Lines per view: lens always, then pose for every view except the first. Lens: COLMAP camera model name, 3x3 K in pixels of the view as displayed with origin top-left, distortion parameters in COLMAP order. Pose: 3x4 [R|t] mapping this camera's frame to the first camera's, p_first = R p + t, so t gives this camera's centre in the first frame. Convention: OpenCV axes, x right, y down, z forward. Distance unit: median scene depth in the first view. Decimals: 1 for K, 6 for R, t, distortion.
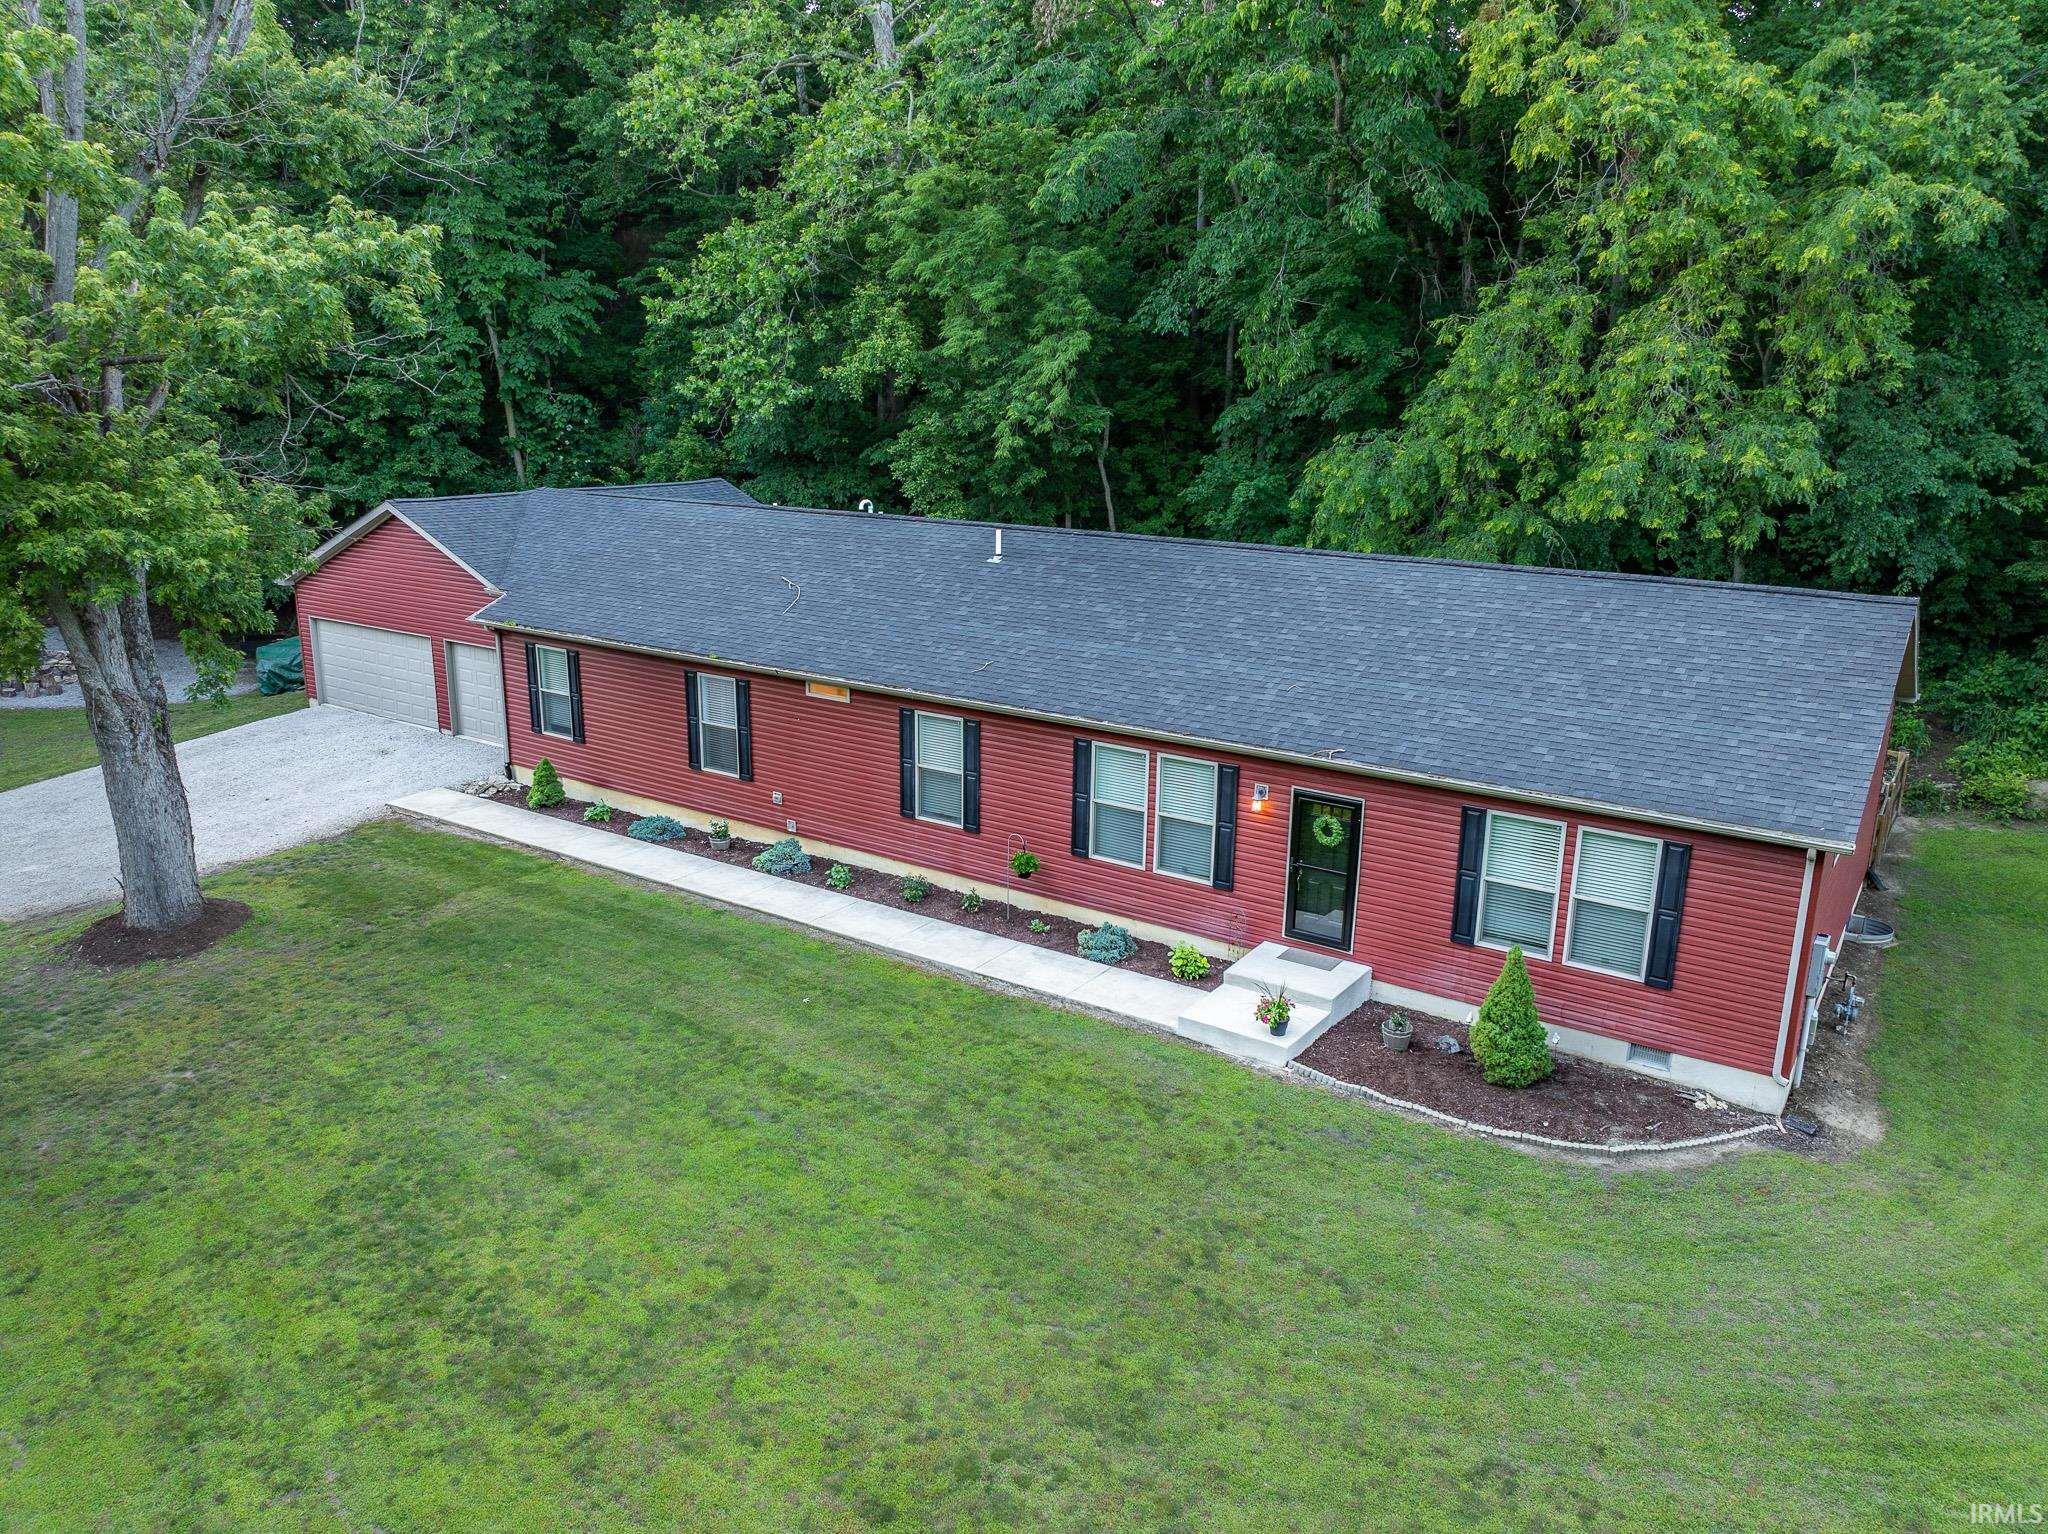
lens RADIAL K [[1449.5, 0, 1033.6], [0, 1449.5, 768.3], [0, 0, 1]] dist [-0.039812, -0.000909]
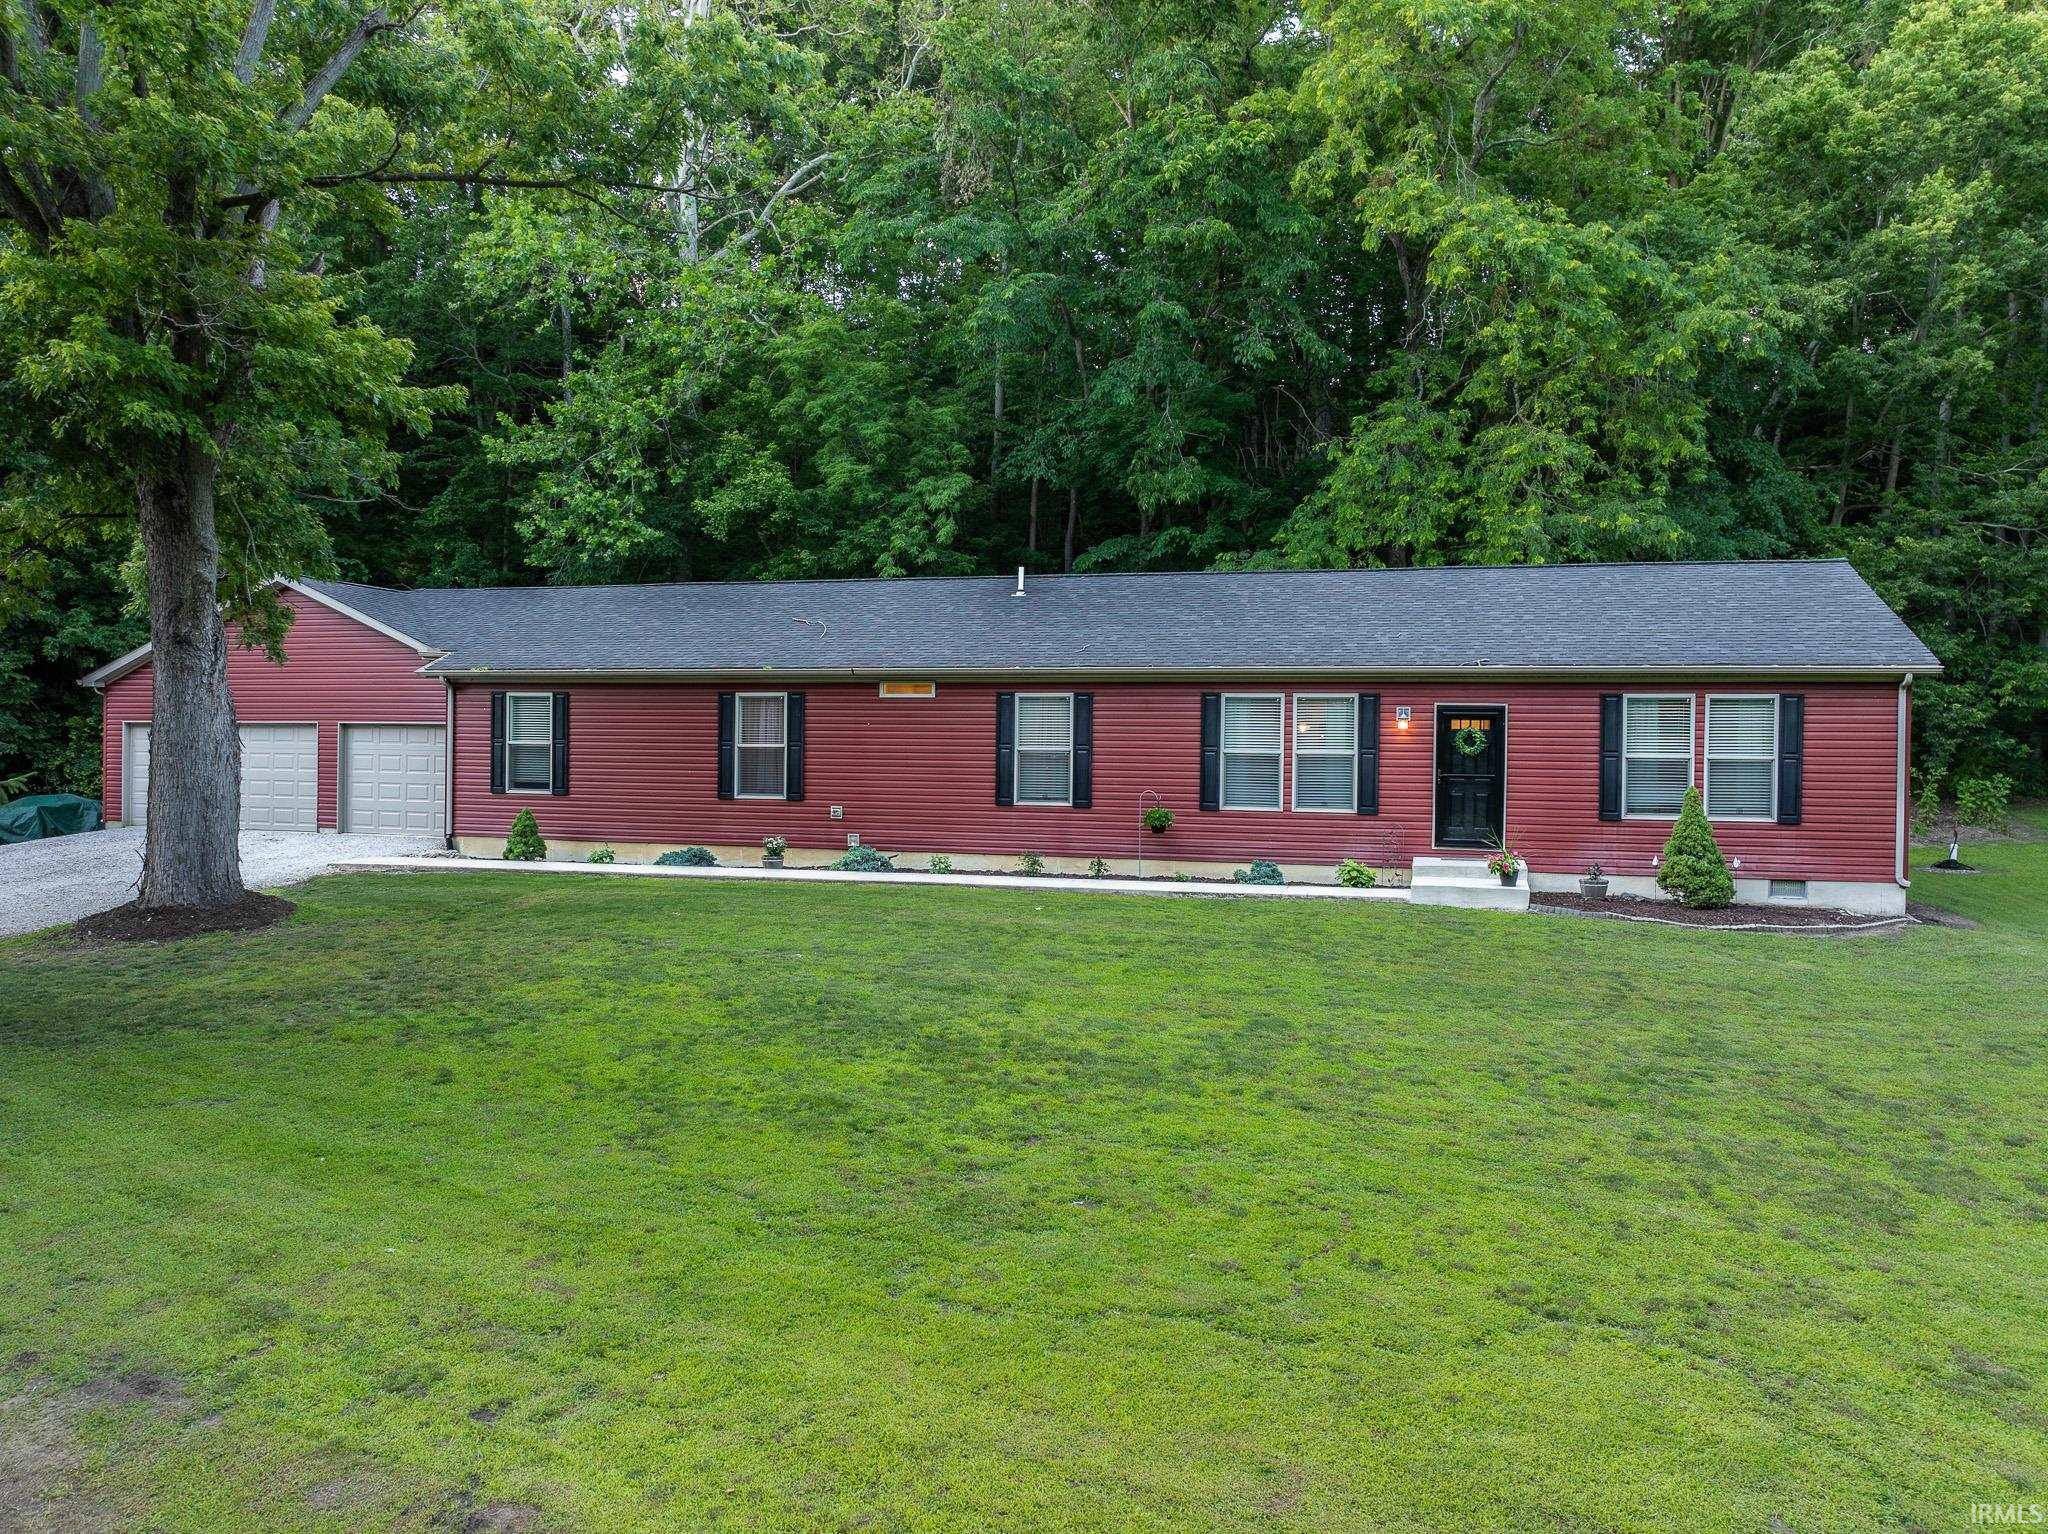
lens RADIAL K [[1449.5, 0, 1033.6], [0, 1449.5, 768.3], [0, 0, 1]] dist [-0.039812, -0.000909]
pose [[0.946596, -0.003071, 0.322407, -0.420849], [0.081453, 0.969797, -0.229912, 0.259632], [-0.311964, 0.243895, 0.918256, 0.081876]]
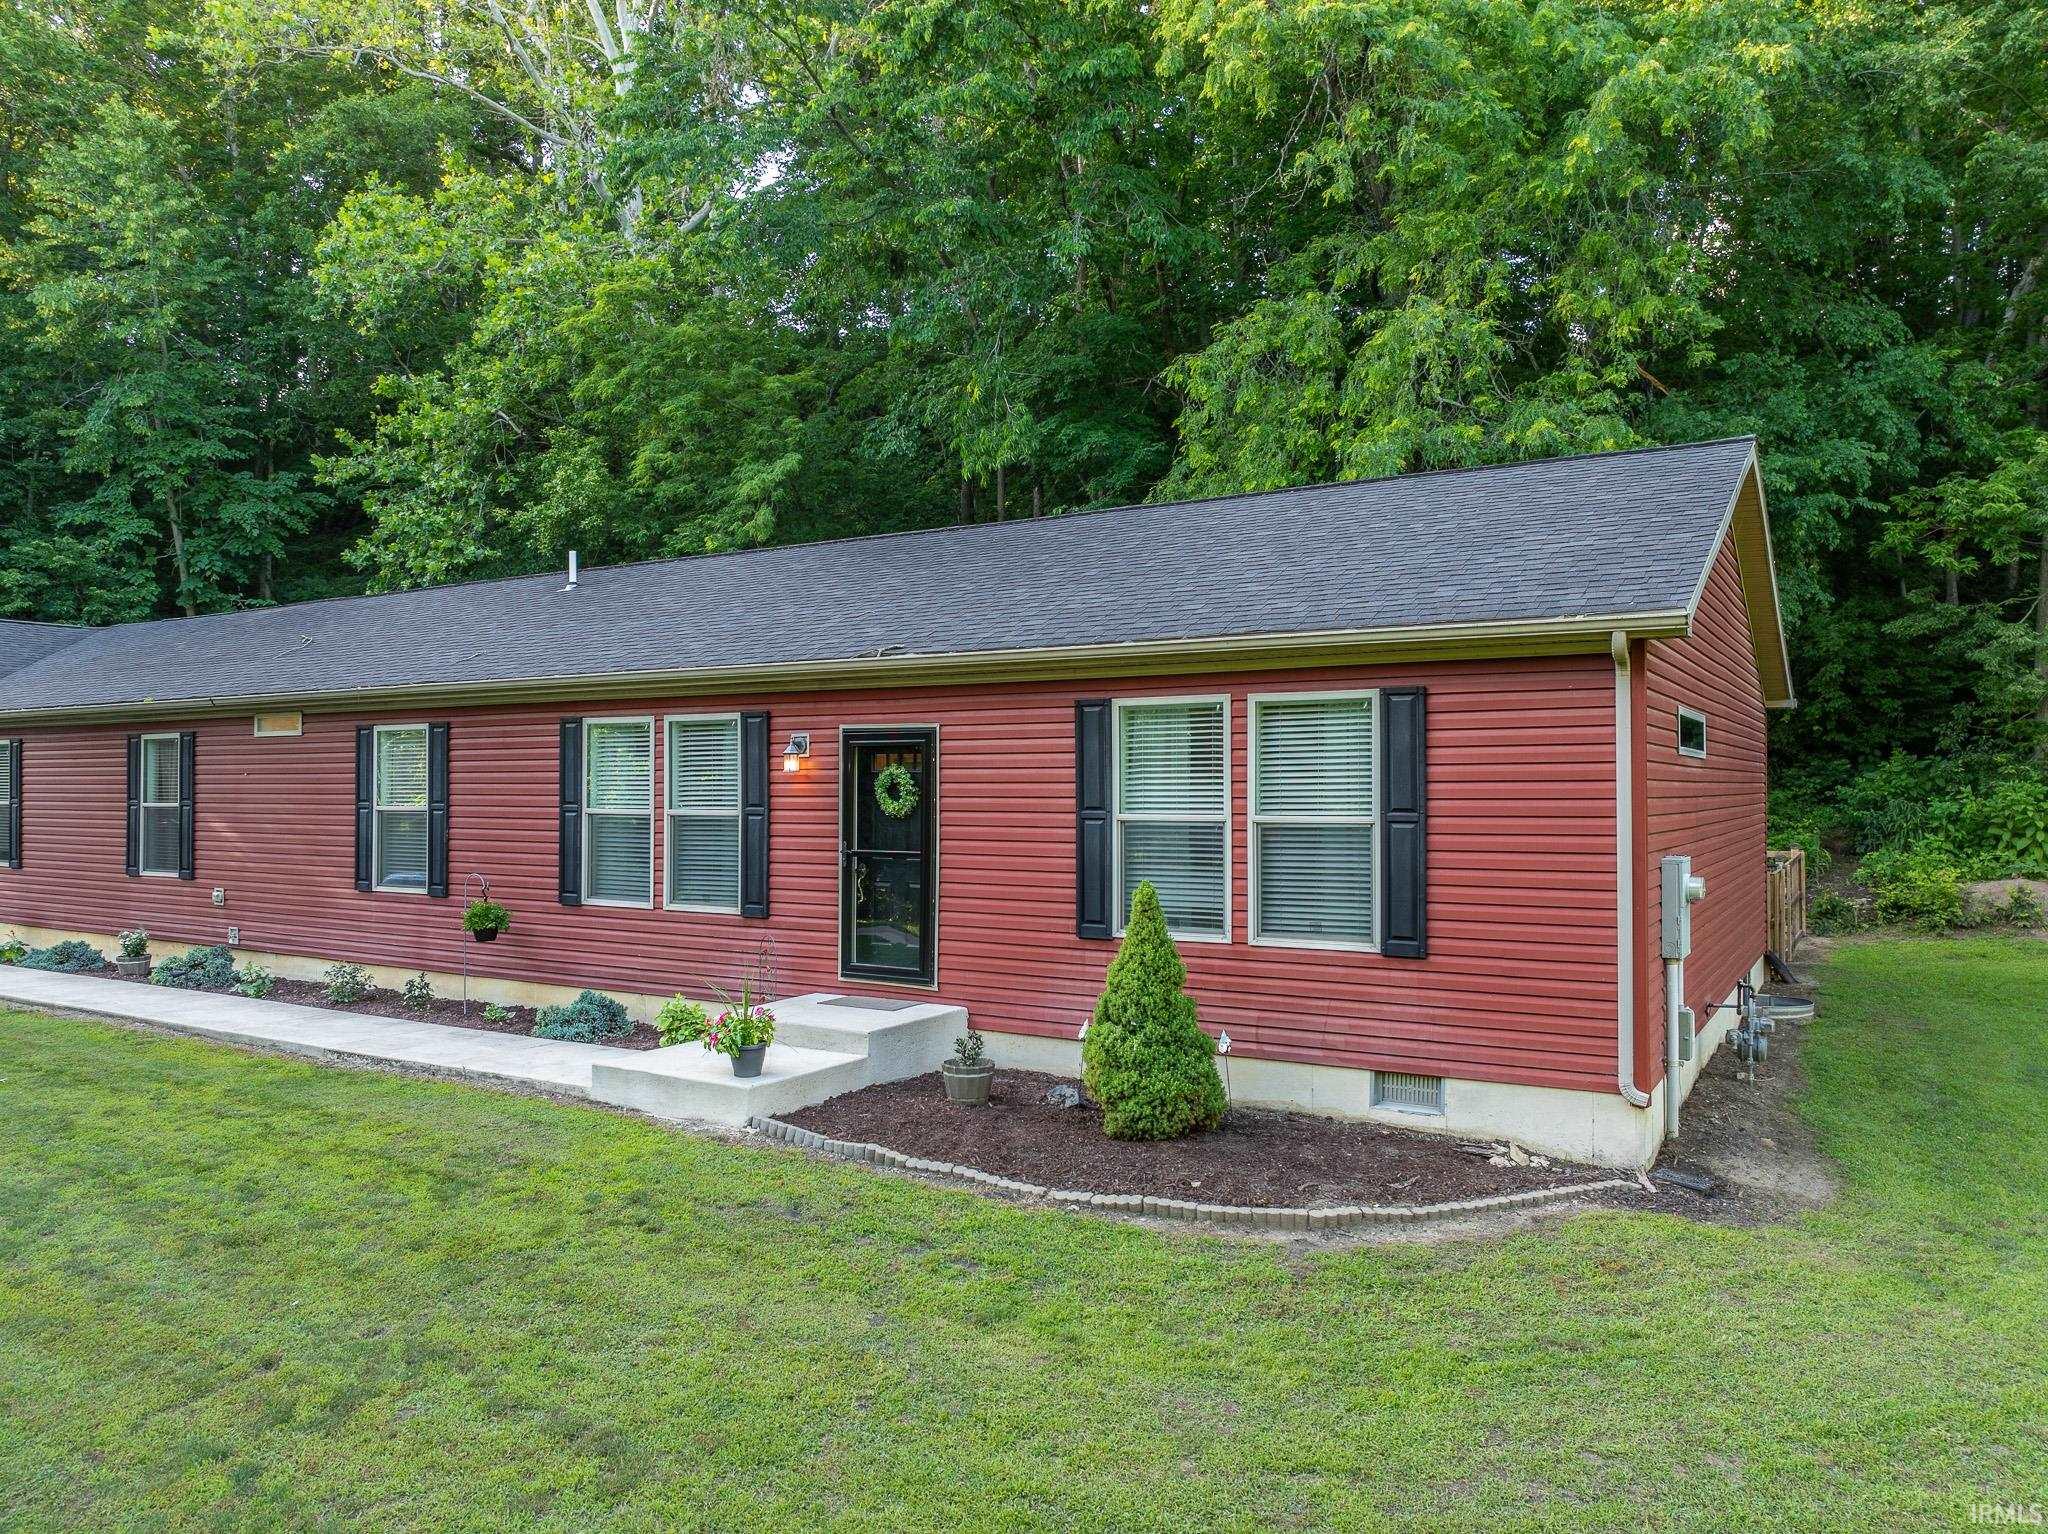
lens RADIAL K [[1449.5, 0, 1033.6], [0, 1449.5, 768.3], [0, 0, 1]] dist [-0.039812, -0.000909]
pose [[0.998285, -0.011031, 0.057487, 0.203158], [0.026165, 0.962605, -0.269642, 0.182160], [-0.052363, 0.270684, 0.961243, 0.349481]]
